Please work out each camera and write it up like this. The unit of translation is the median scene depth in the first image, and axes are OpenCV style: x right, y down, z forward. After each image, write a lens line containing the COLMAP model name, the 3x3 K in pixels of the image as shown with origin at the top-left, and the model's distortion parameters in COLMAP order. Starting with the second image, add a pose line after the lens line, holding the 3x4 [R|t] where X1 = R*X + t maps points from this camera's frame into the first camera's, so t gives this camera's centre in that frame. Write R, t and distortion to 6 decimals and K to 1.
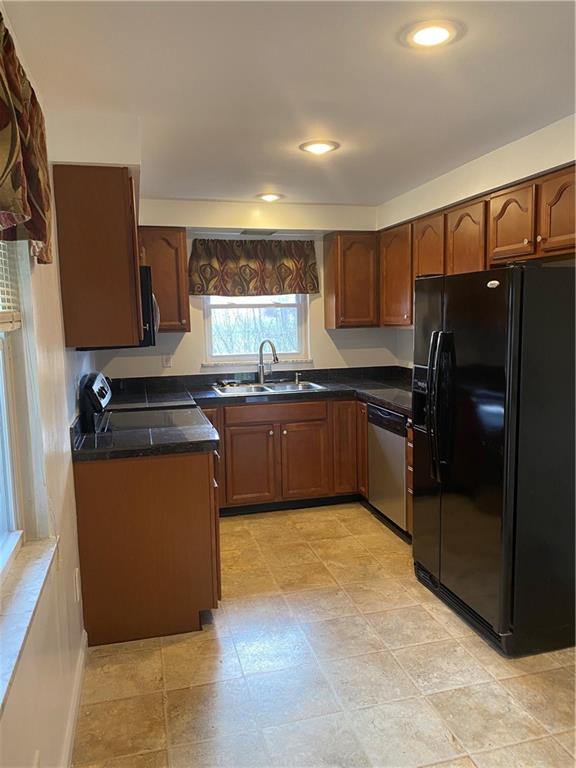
lens RADIAL K [[582.9, 0, 291.2], [0, 582.9, 385.1], [0, 0, 1]] dist [0.046281, -0.061862]
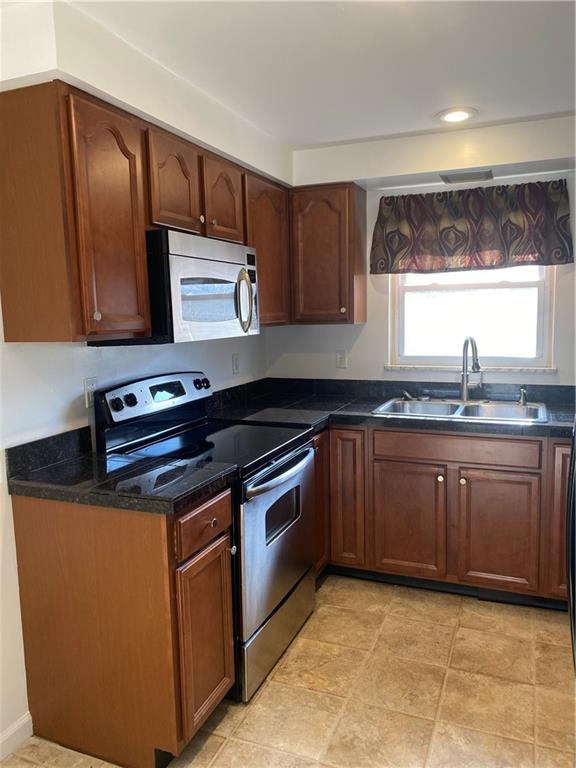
lens RADIAL K [[582.9, 0, 294.2], [0, 582.9, 382.0], [0, 0, 1]] dist [0.046281, -0.061862]
pose [[0.800202, 0.073943, -0.595155, 0.203190], [-0.067253, 0.997174, 0.033467, -0.034763], [0.595948, 0.013246, 0.802914, 0.341514]]
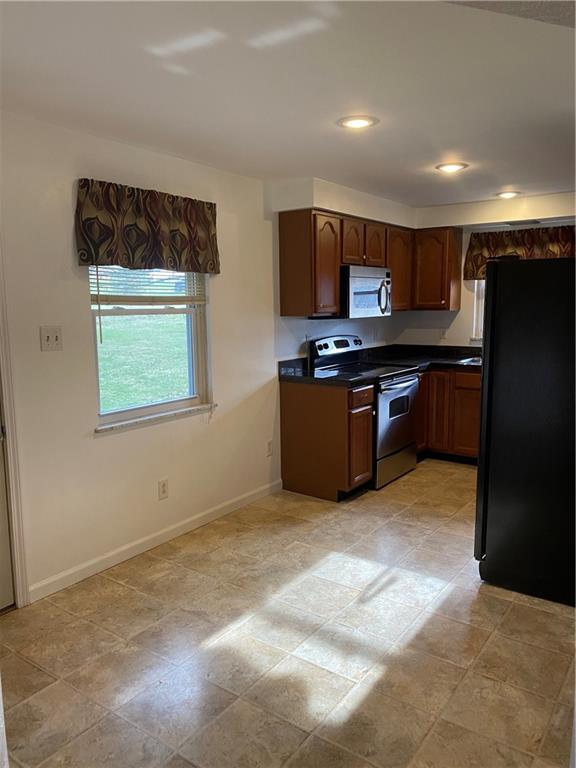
lens RADIAL K [[582.9, 0, 280.0], [0, 582.9, 378.6], [0, 0, 1]] dist [0.046281, -0.061862]
pose [[0.624156, 0.113520, -0.773008, 0.553920], [-0.094899, 0.993078, 0.069213, 0.001190], [0.775515, 0.030158, 0.630609, -0.058642]]
